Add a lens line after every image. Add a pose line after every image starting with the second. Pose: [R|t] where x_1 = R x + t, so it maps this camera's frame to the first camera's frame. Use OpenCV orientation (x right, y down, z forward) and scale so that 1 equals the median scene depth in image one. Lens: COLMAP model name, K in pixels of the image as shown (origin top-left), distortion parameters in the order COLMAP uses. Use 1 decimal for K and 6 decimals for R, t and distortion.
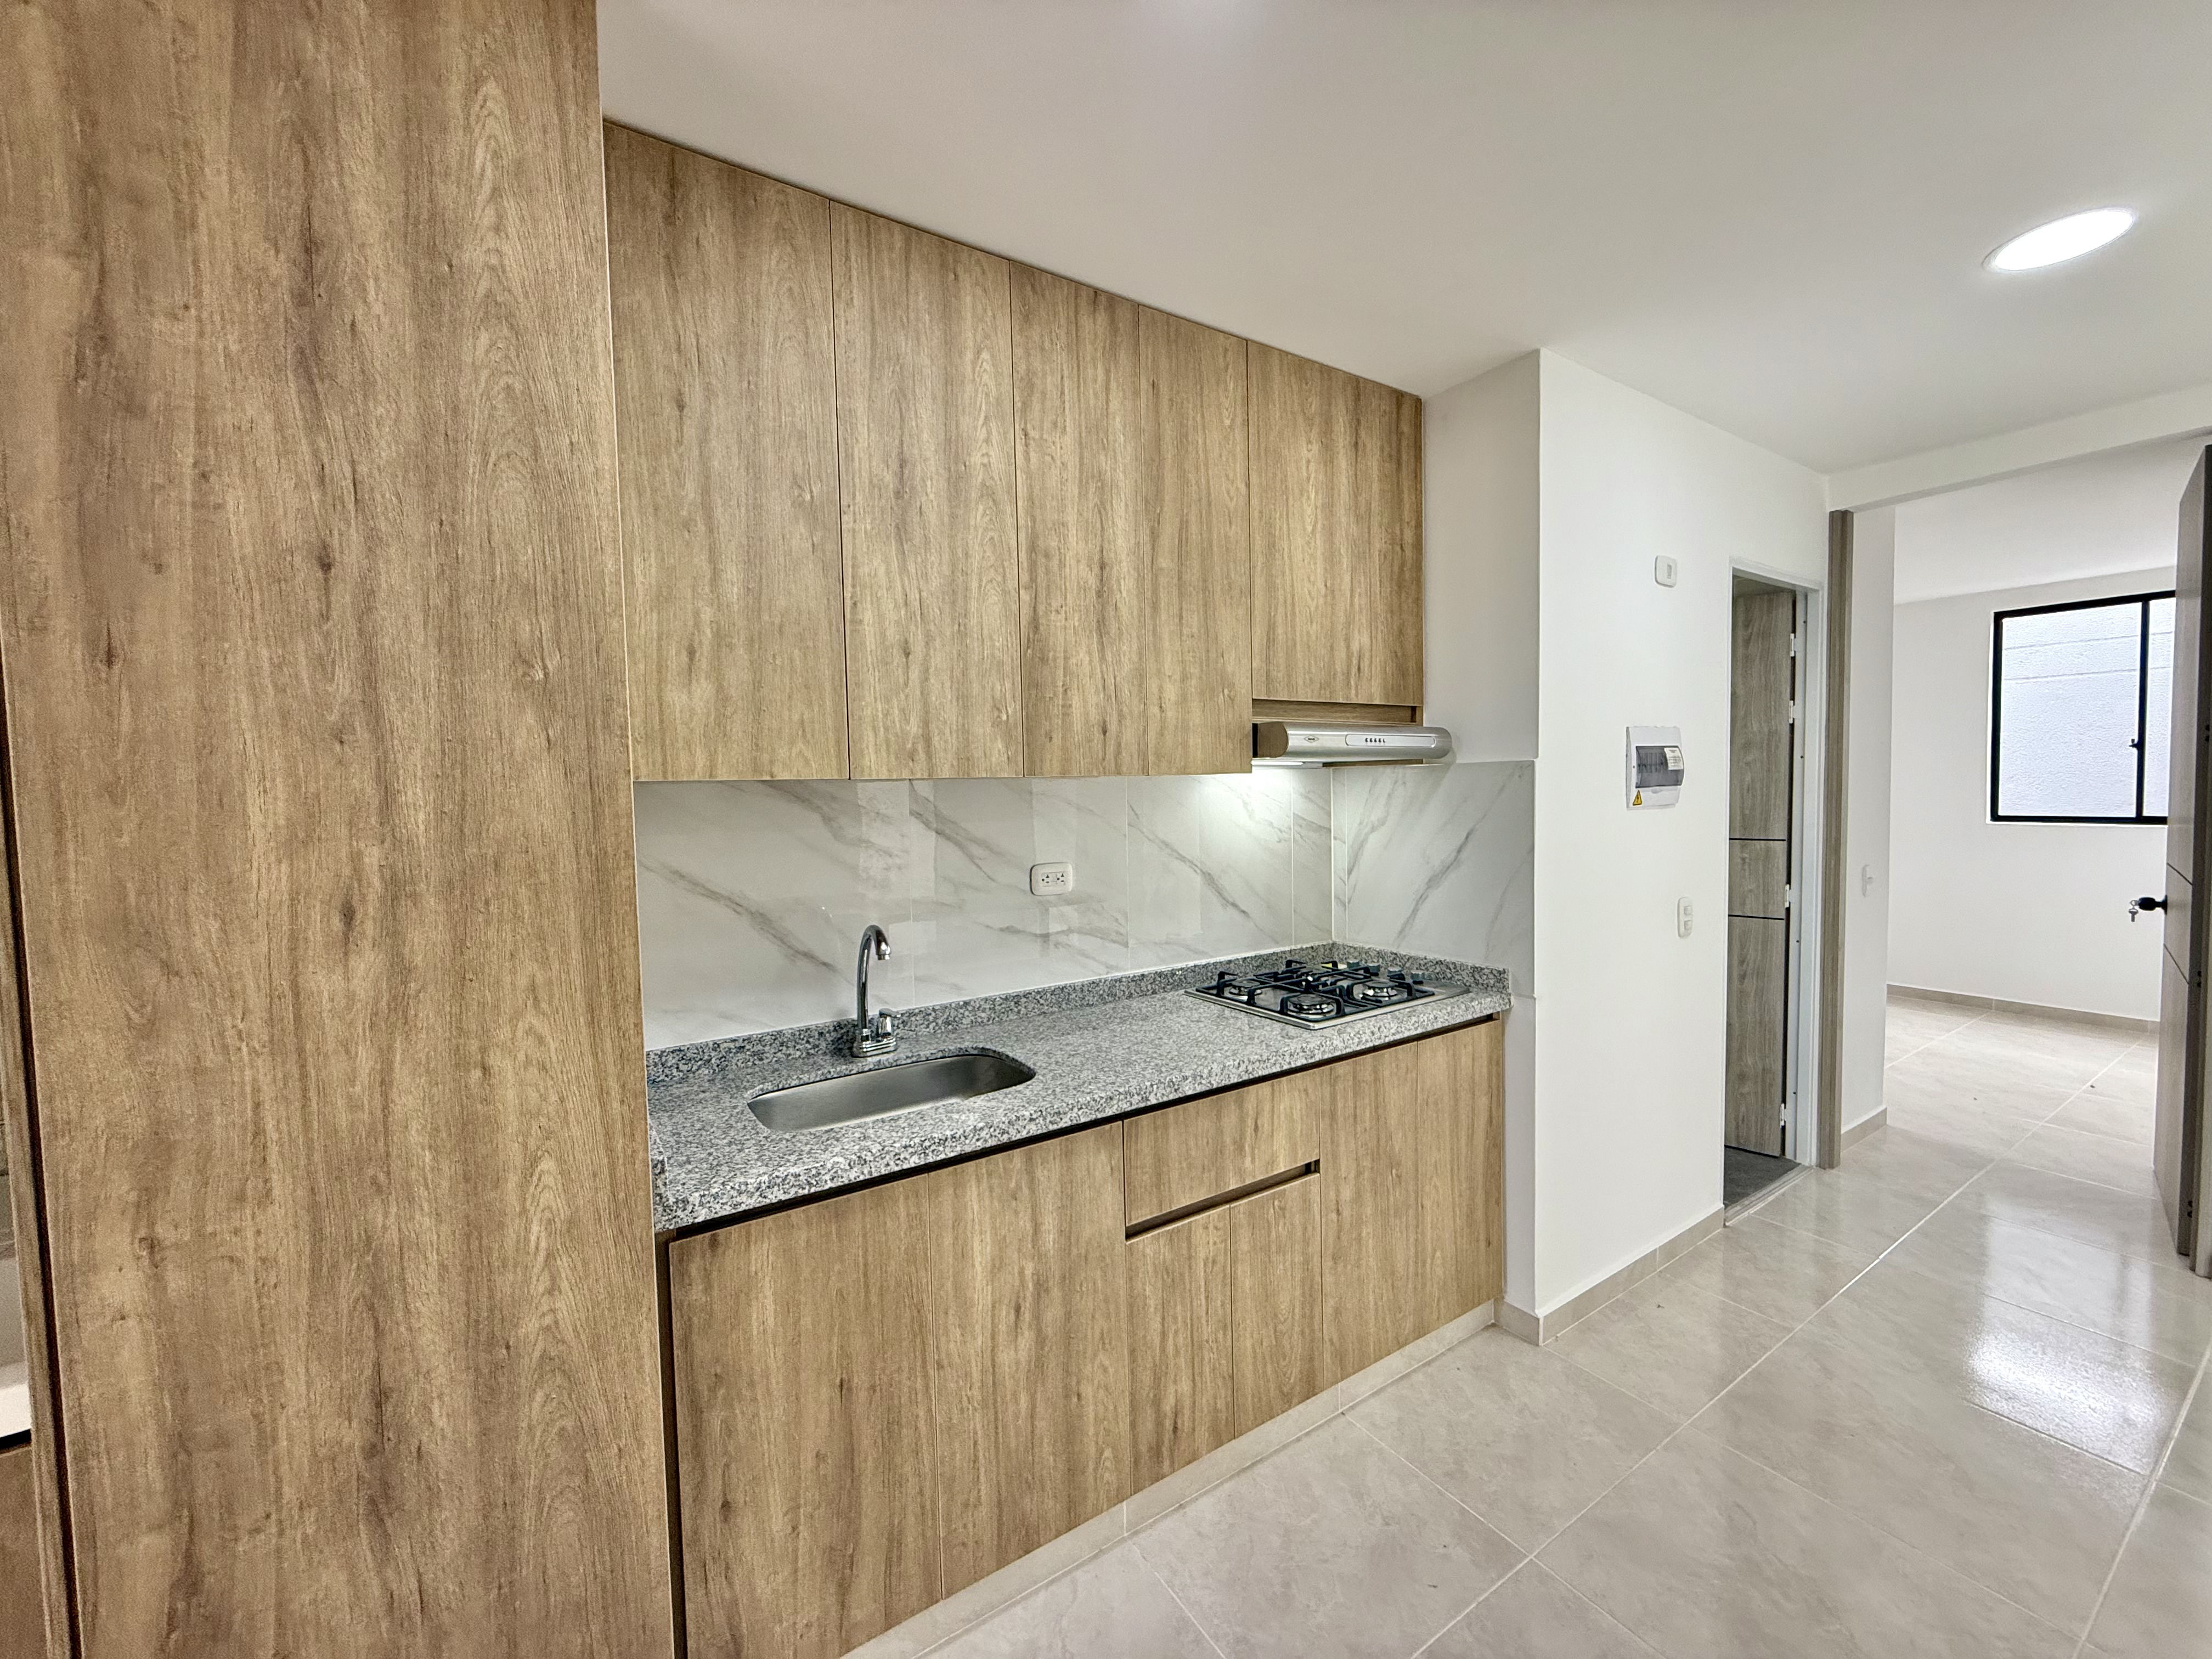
lens RADIAL K [[879.9, 0, 1100.4], [0, 879.9, 826.9], [0, 0, 1]] dist [-0.000967, 0.000000]
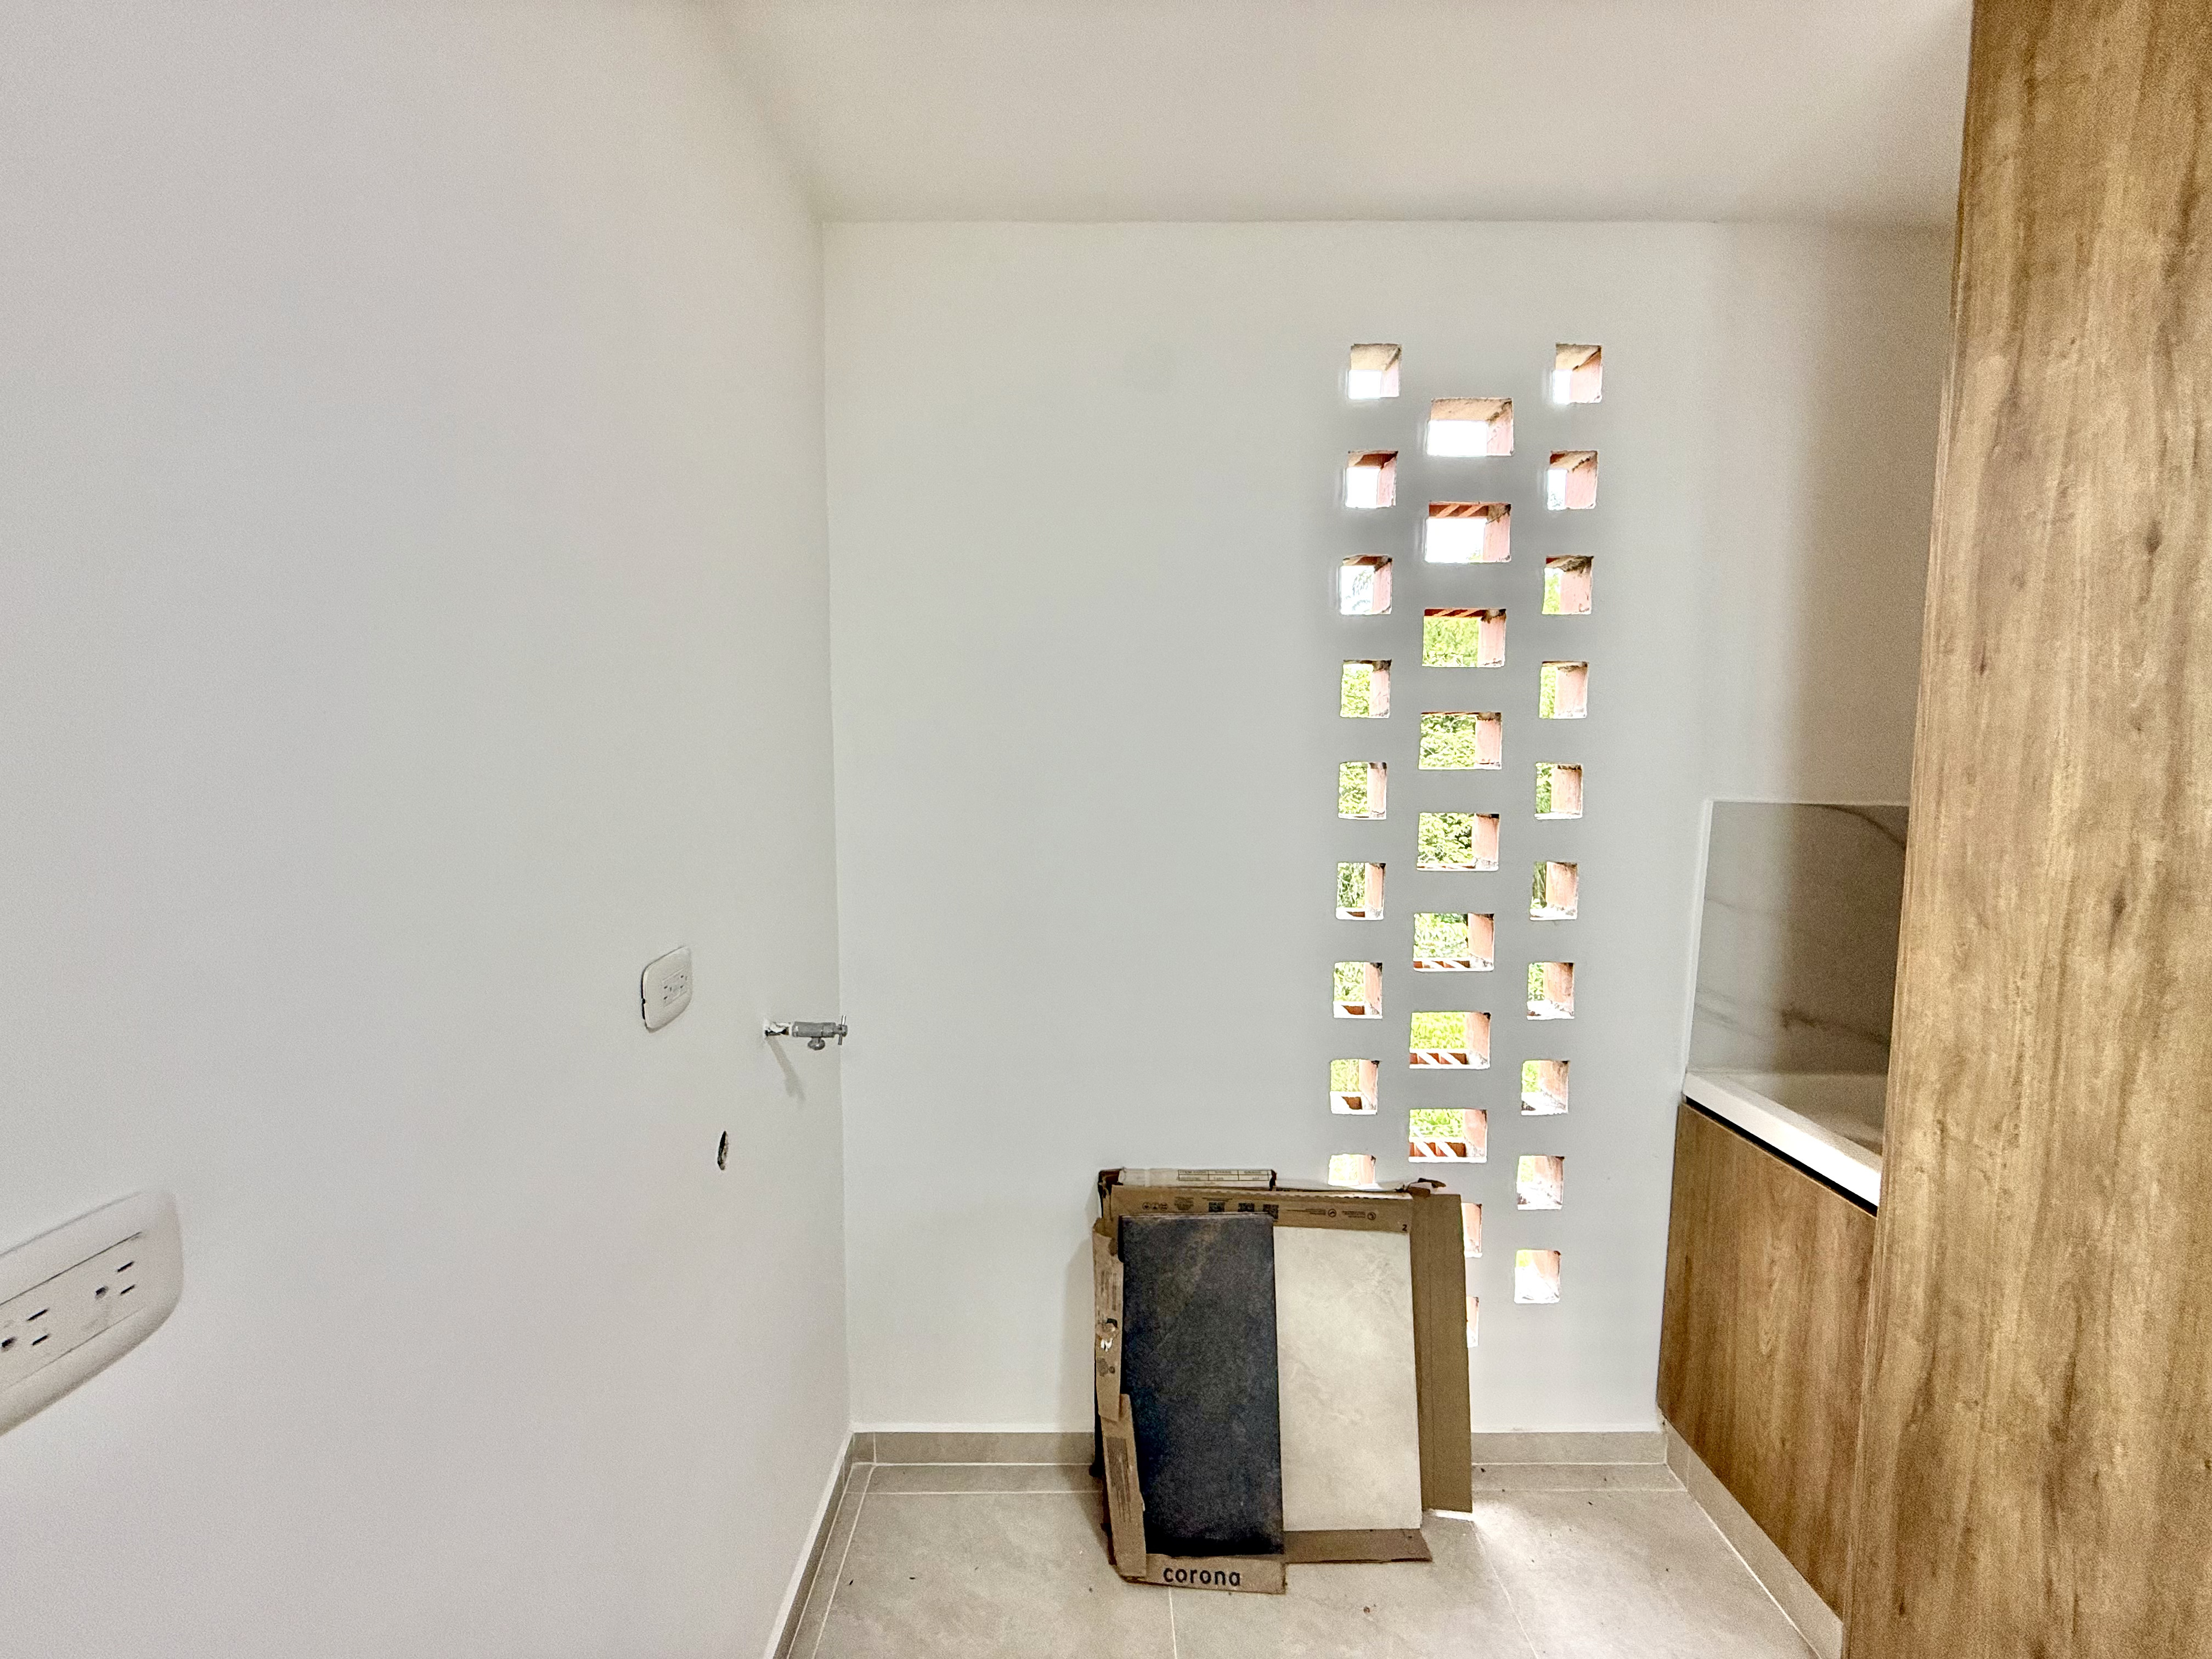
lens RADIAL K [[879.9, 0, 1100.4], [0, 879.9, 826.9], [0, 0, 1]] dist [-0.000967, 0.000000]
pose [[-0.536873, 0.090266, -0.838821, 0.553172], [-0.032025, 0.991363, 0.127178, -0.074796], [0.843055, 0.095142, -0.529345, 0.548286]]
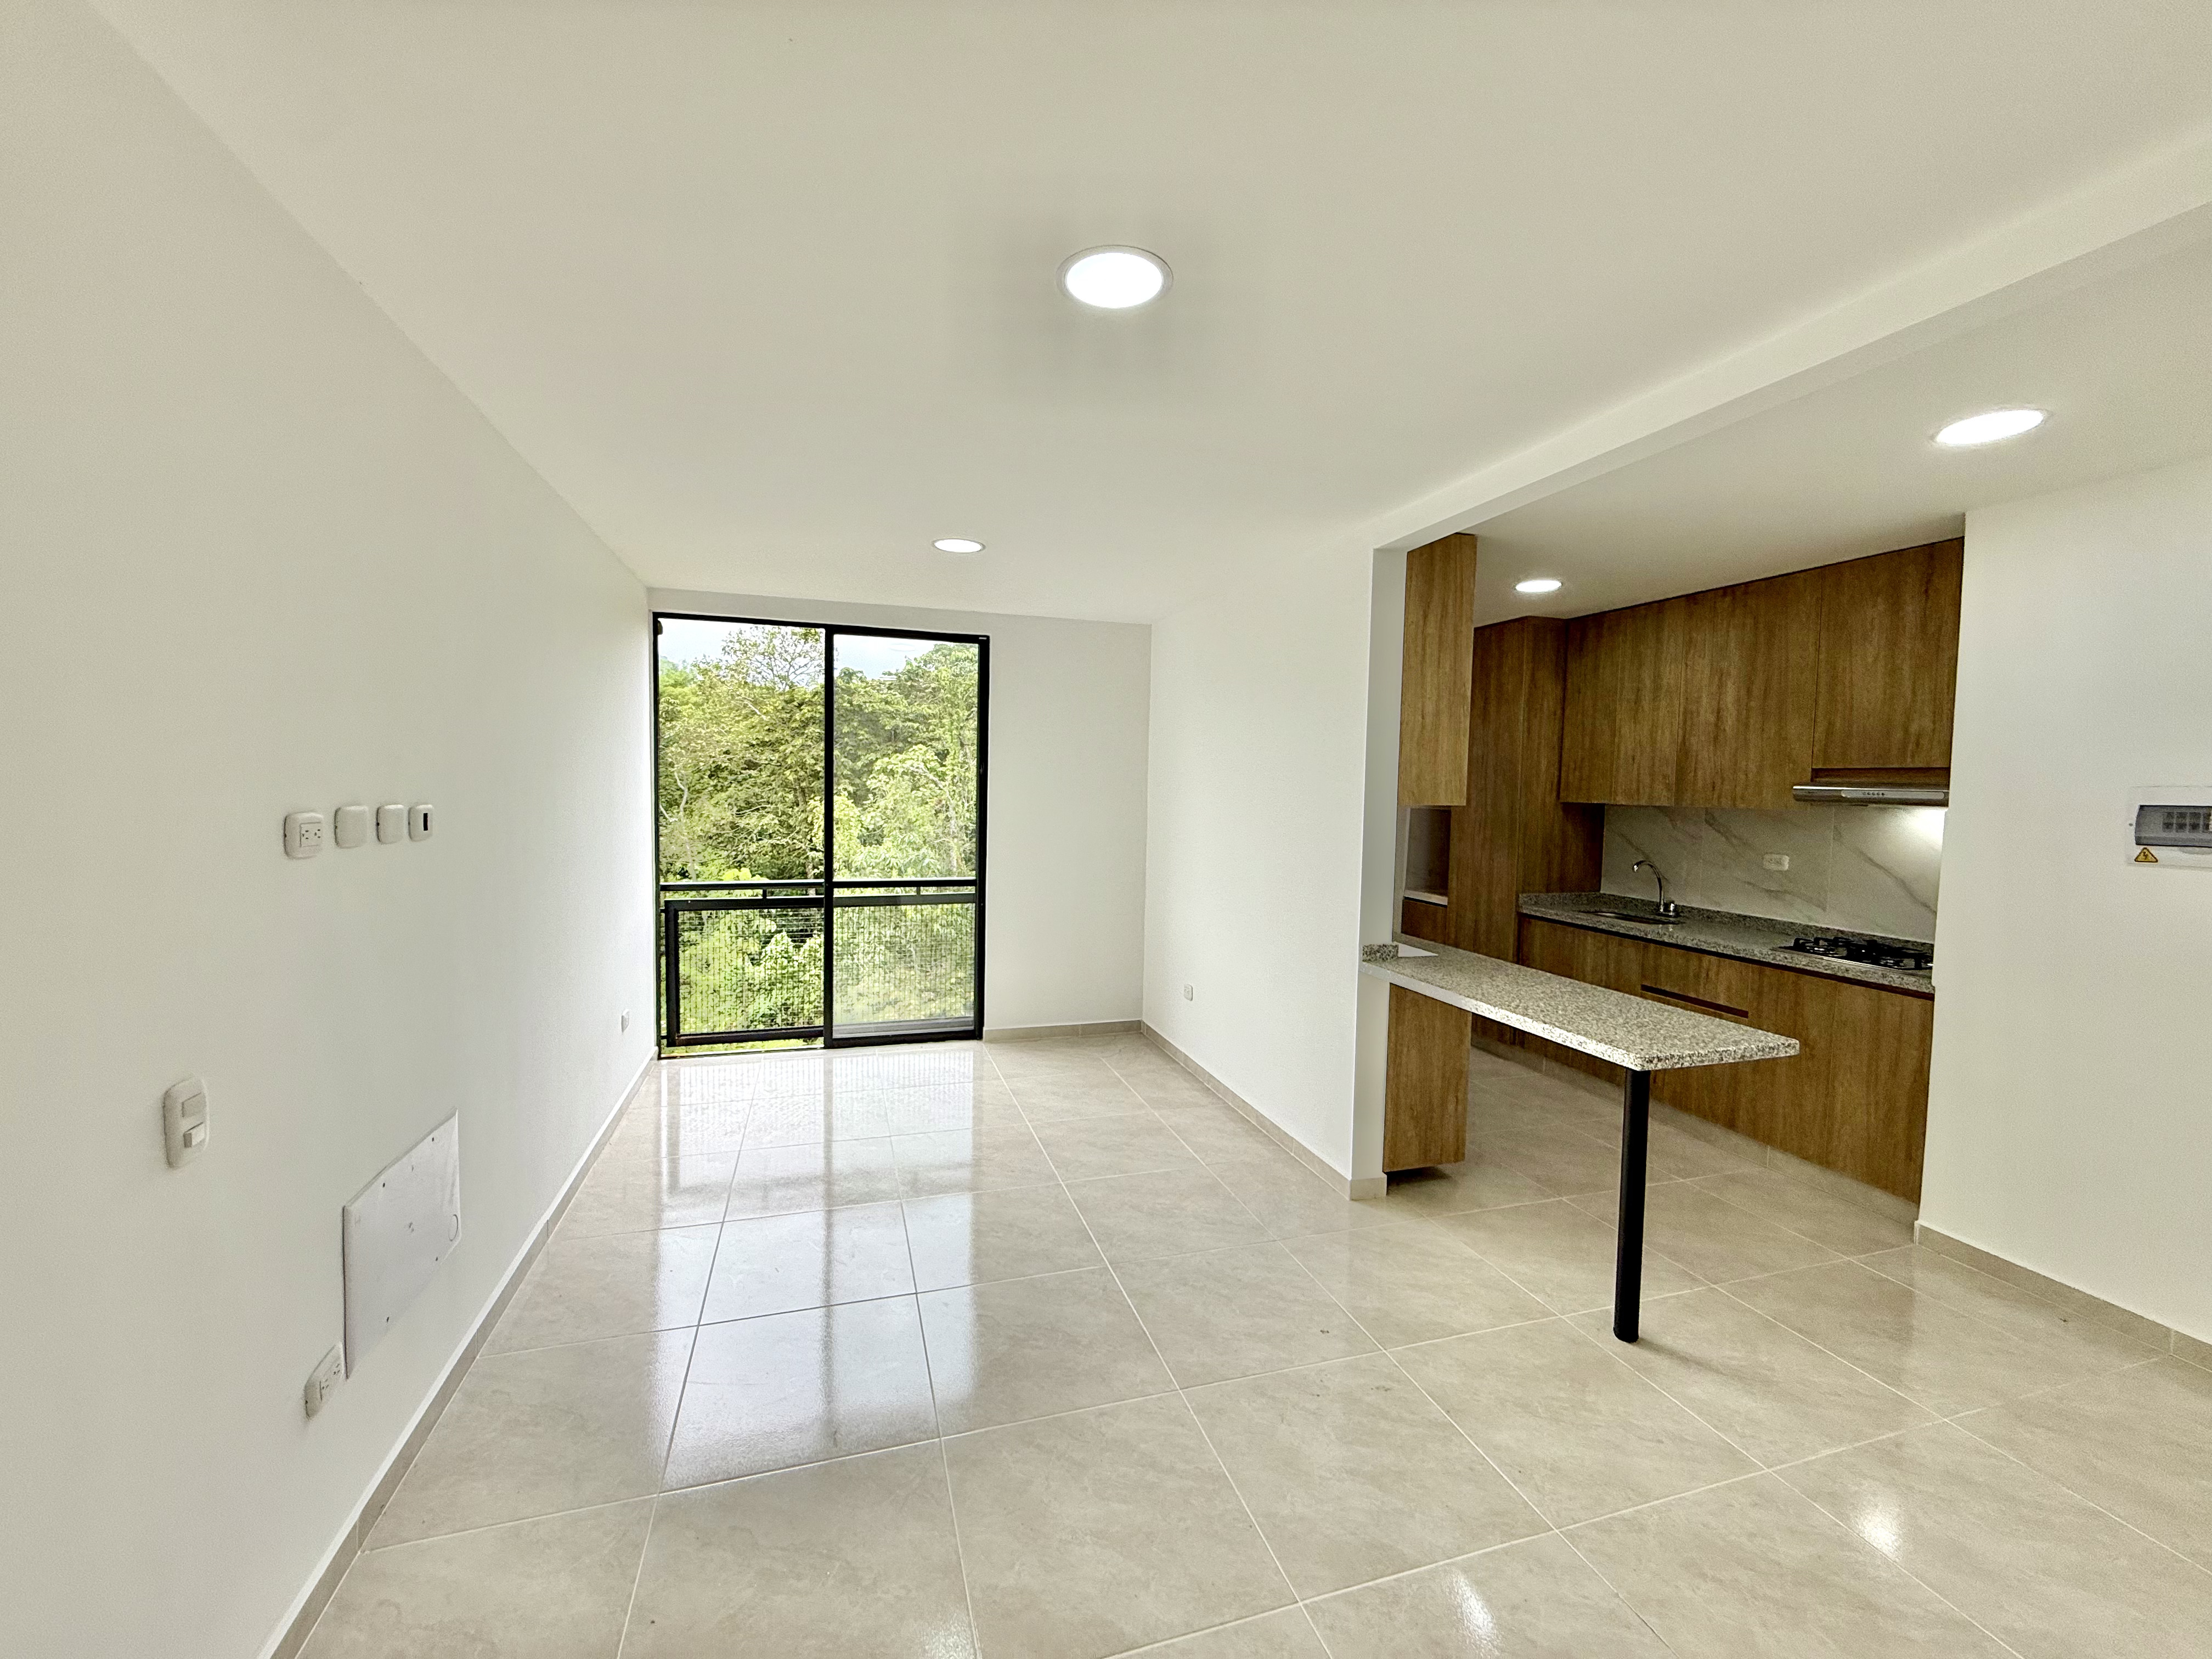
lens RADIAL K [[879.9, 0, 1100.4], [0, 879.9, 826.9], [0, 0, 1]] dist [-0.000967, 0.000000]
pose [[-0.272743, 0.066951, -0.959754, 4.661523], [-0.058444, 0.994580, 0.085990, -0.201153], [0.960310, 0.079545, -0.267352, 0.234963]]
